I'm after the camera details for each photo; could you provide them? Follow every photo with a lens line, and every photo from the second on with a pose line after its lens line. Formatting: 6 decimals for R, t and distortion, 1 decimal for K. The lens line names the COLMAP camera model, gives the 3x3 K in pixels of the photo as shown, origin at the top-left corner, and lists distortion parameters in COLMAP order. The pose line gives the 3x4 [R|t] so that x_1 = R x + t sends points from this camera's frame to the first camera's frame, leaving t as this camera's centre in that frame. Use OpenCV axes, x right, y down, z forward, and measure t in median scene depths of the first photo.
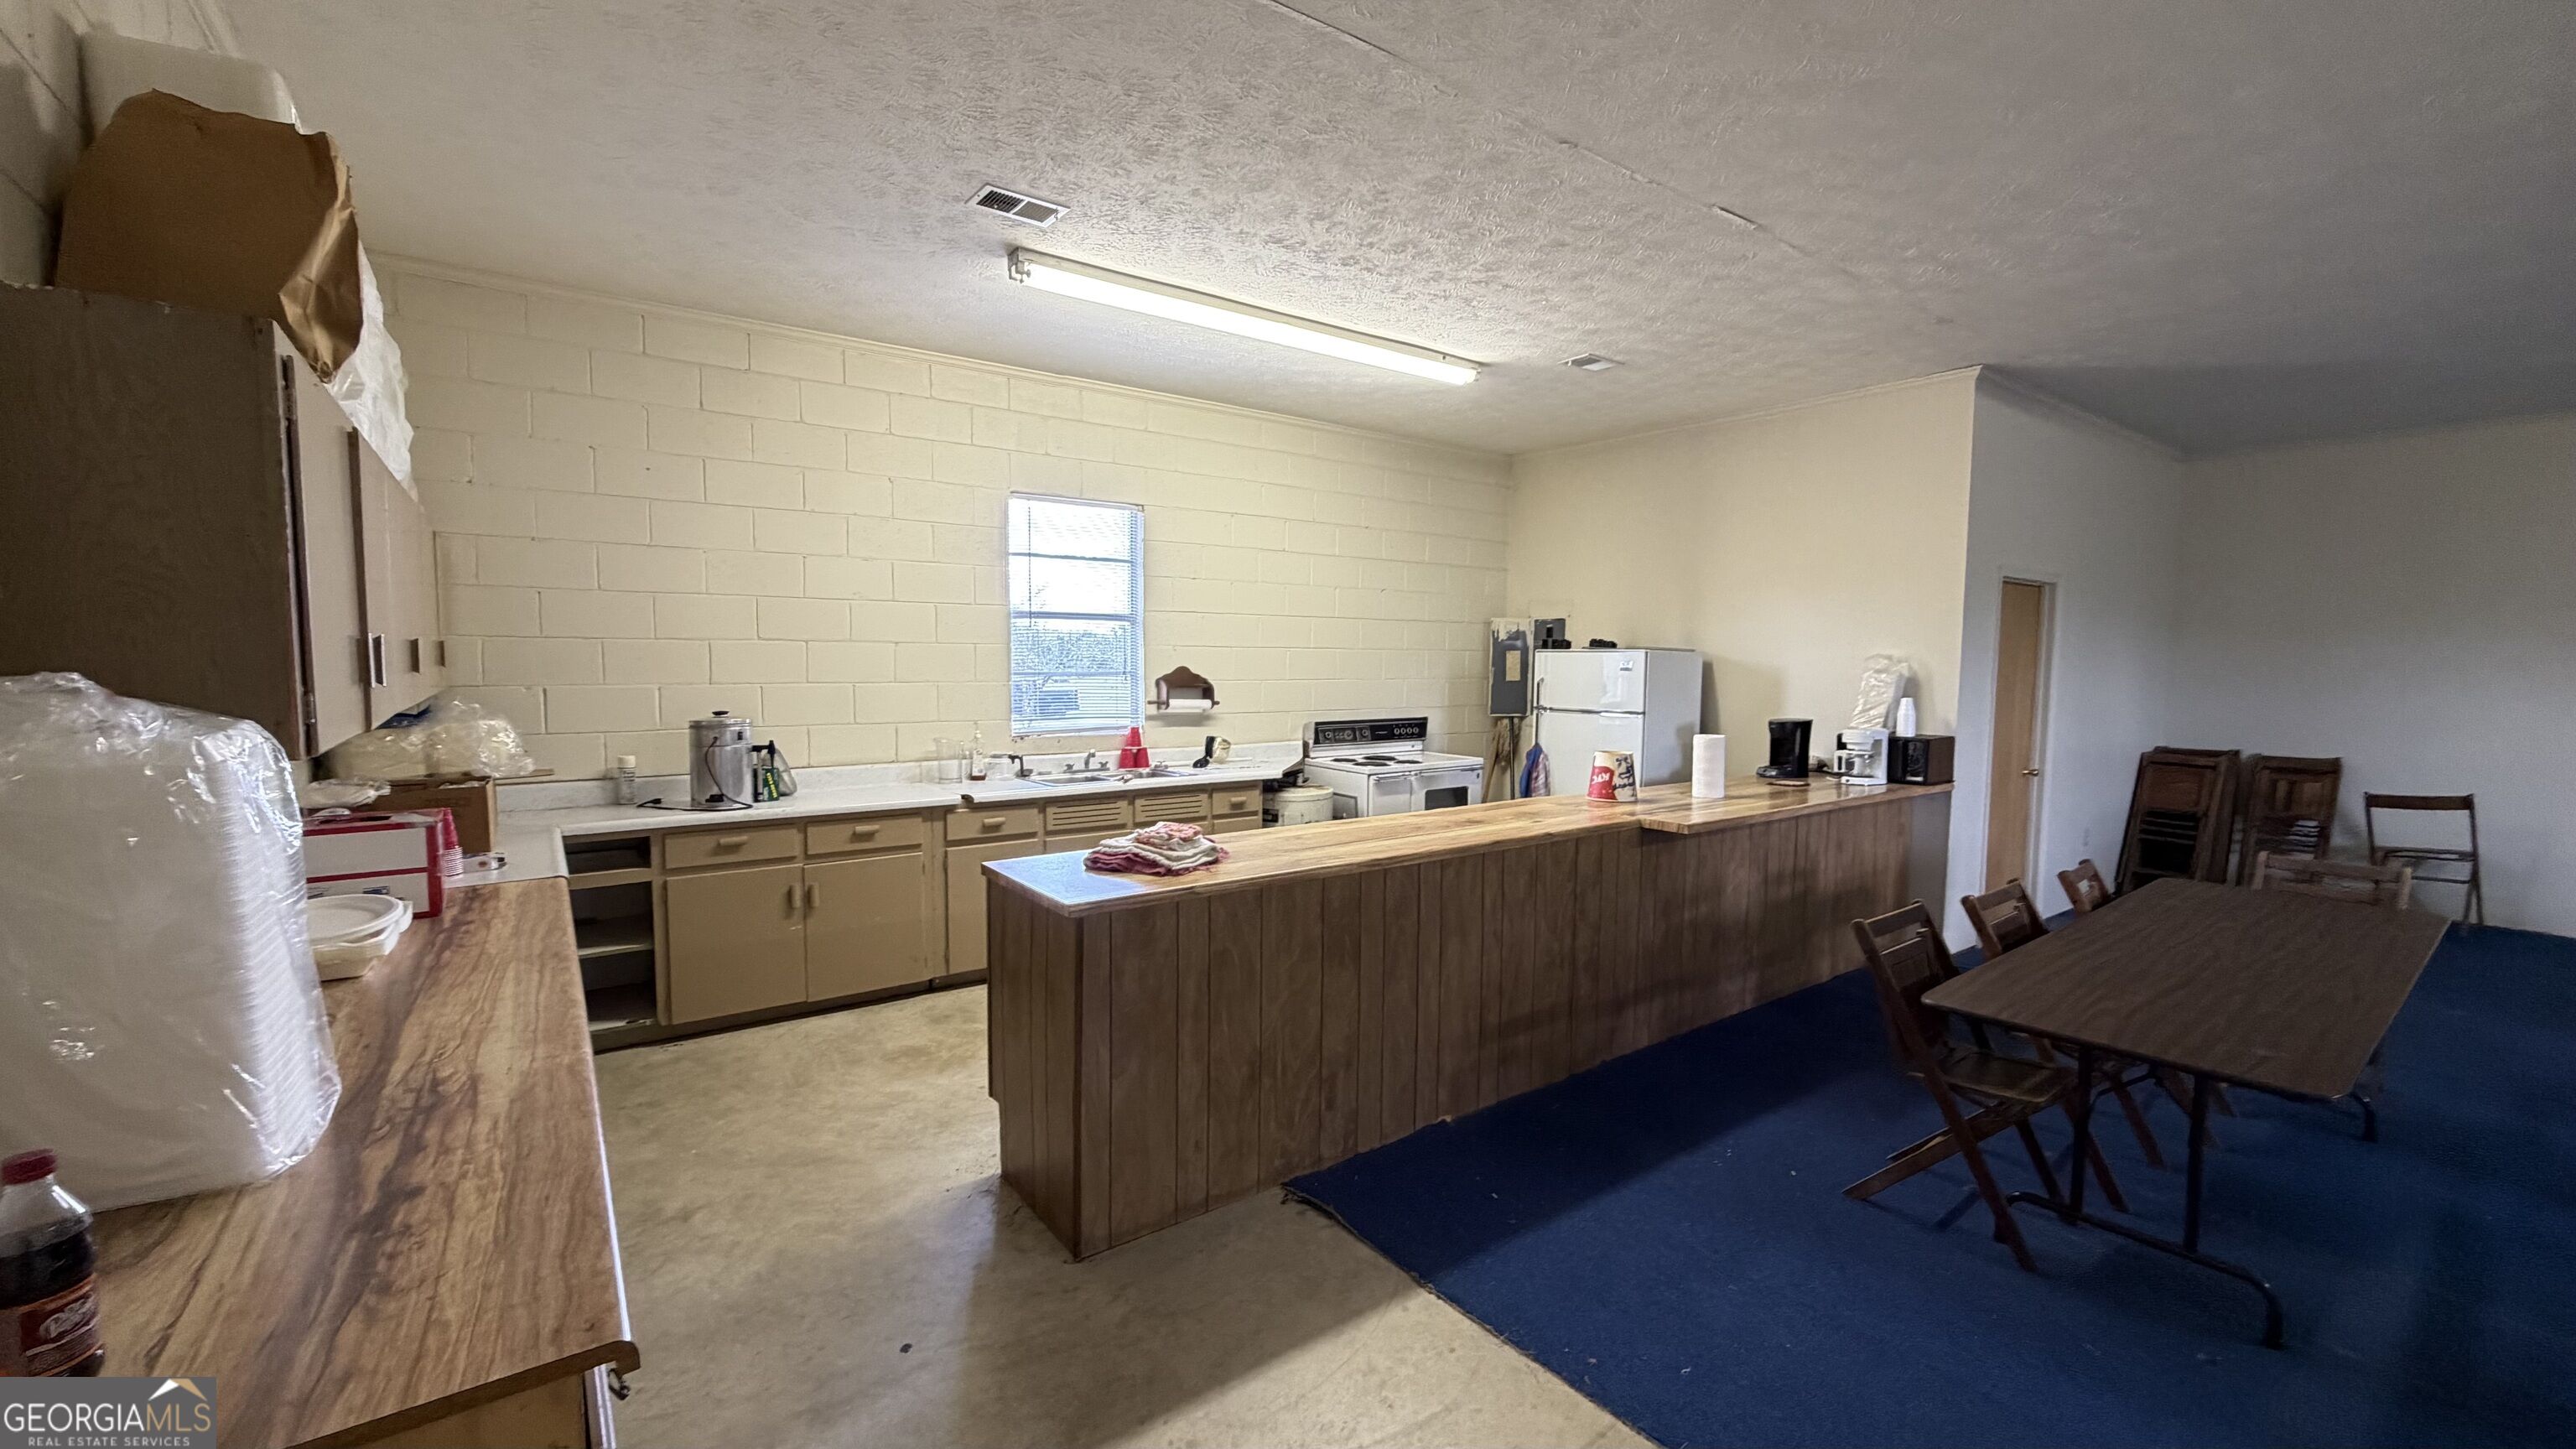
lens RADIAL K [[1028.9, 0, 1281.8], [0, 1028.9, 733.8], [0, 0, 1]] dist [-0.001122, -0.000116]
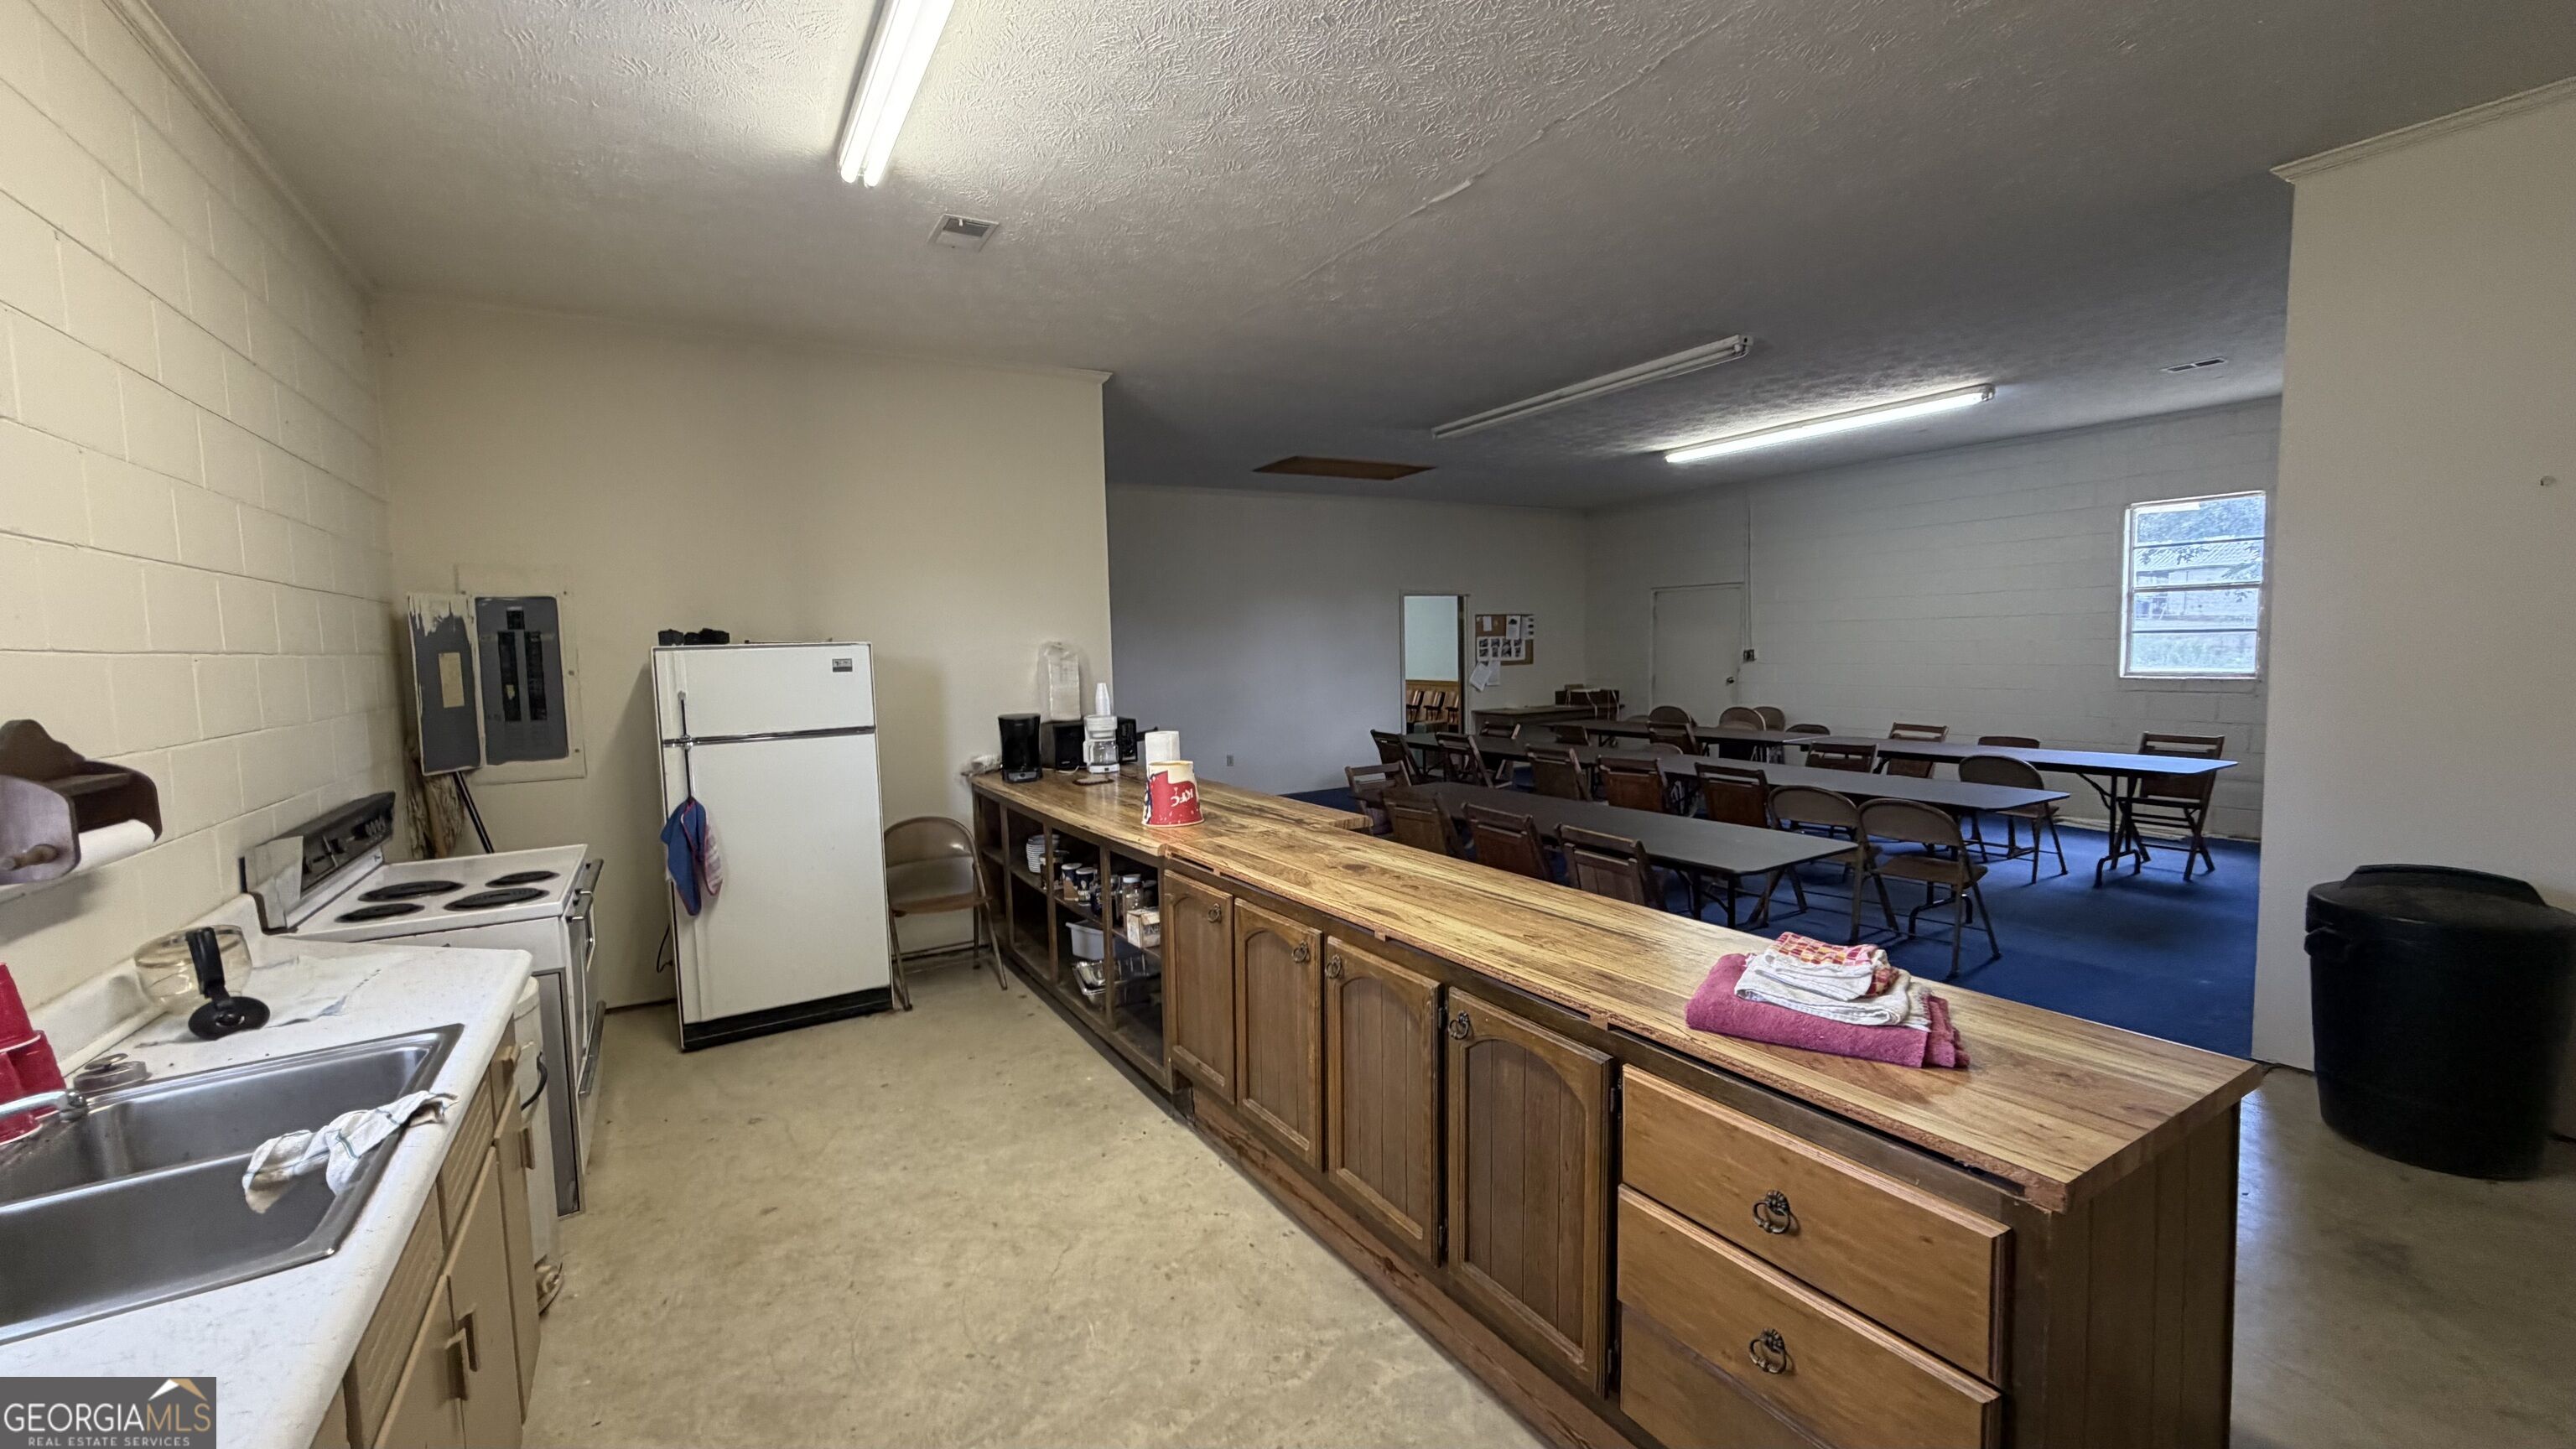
lens RADIAL K [[1028.9, 0, 1281.8], [0, 1028.9, 733.8], [0, 0, 1]] dist [-0.001122, -0.000116]
pose [[0.098602, -0.099440, 0.990146, -0.284185], [0.102062, 0.990758, 0.089338, -0.041655], [-0.989879, 0.092248, 0.107840, 0.508273]]
